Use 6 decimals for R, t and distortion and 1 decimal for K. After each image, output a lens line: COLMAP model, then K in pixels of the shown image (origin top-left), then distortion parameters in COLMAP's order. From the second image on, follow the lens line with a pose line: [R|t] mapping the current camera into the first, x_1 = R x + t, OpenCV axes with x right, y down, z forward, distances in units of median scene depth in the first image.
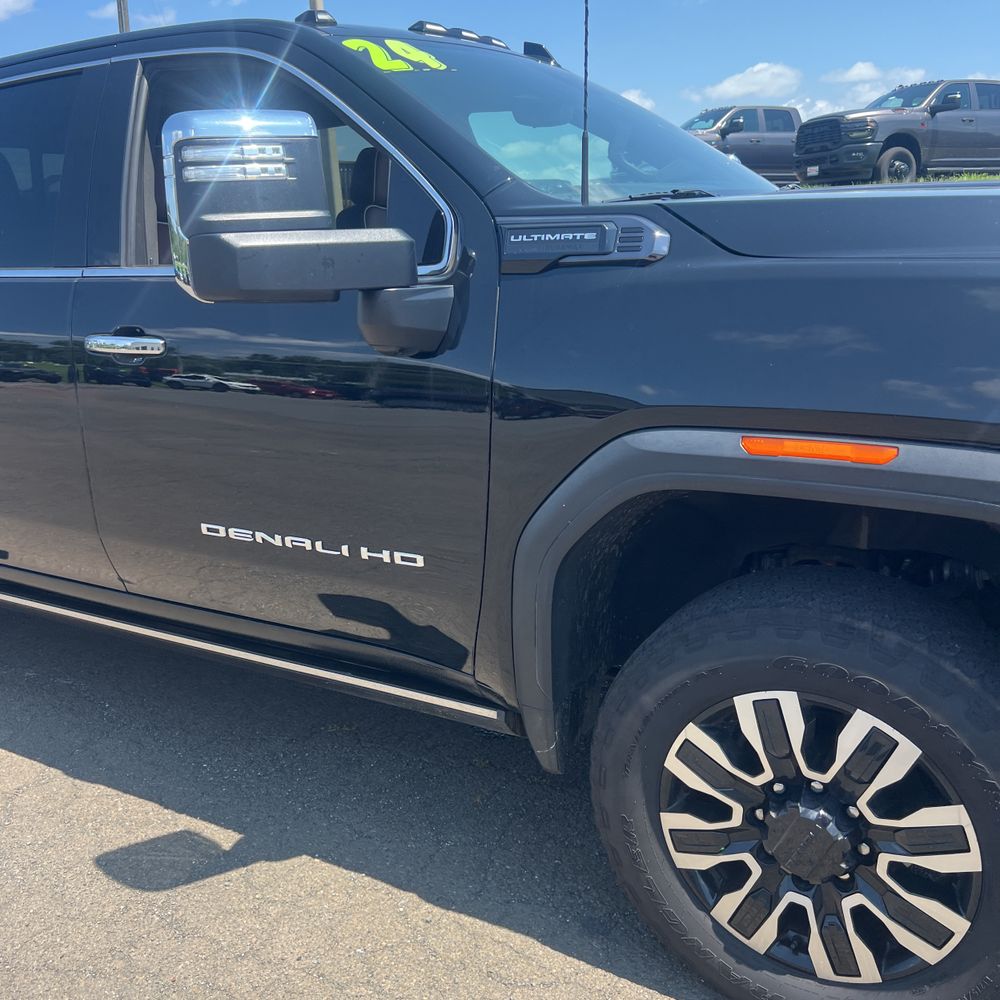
lens RADIAL K [[988.5, 0, 500.0], [0, 988.5, 500.0], [0, 0, 1]] dist [0.054849, -0.071169]
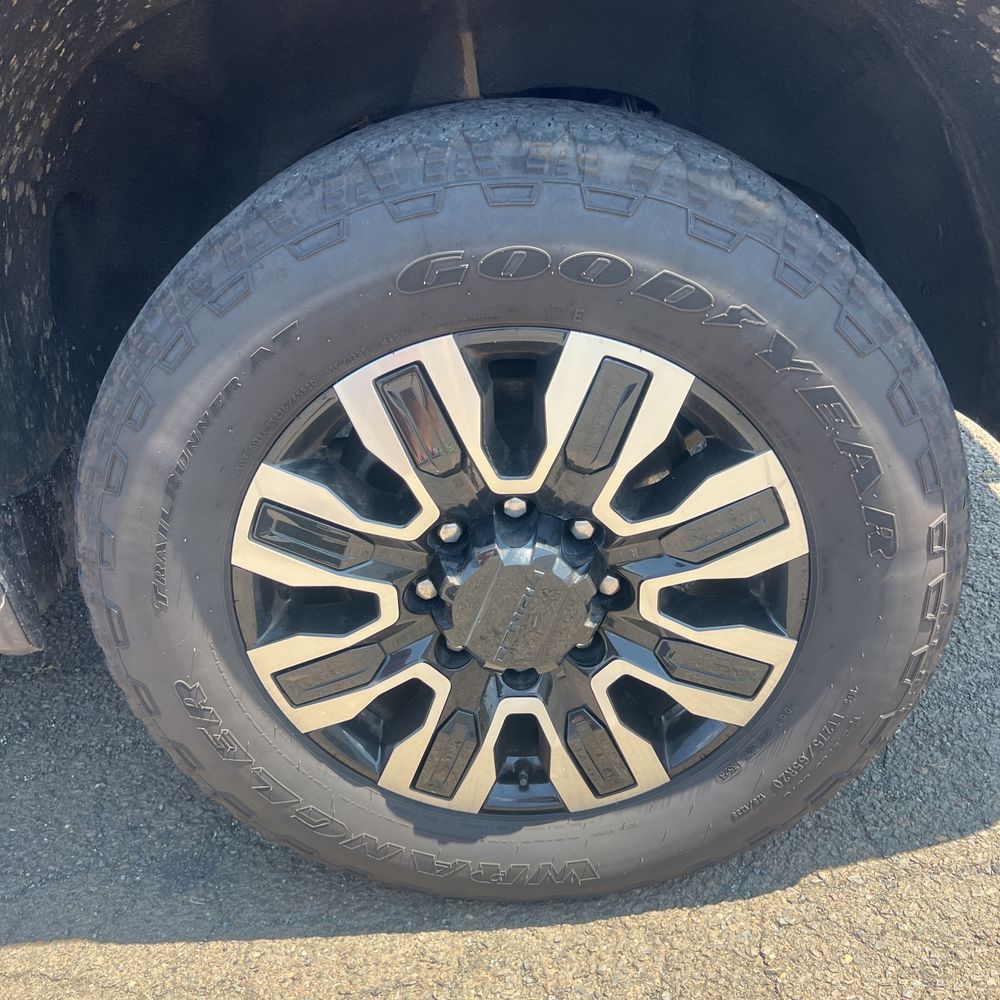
lens RADIAL K [[1001.2, 0, 497.2], [0, 1001.2, 484.7], [0, 0, 1]] dist [0.074097, -0.153279]
pose [[0.863364, -0.277018, 0.421738, 0.080226], [0.204982, 0.956298, 0.208511, 0.156453], [-0.461069, -0.093572, 0.882417, 0.511035]]
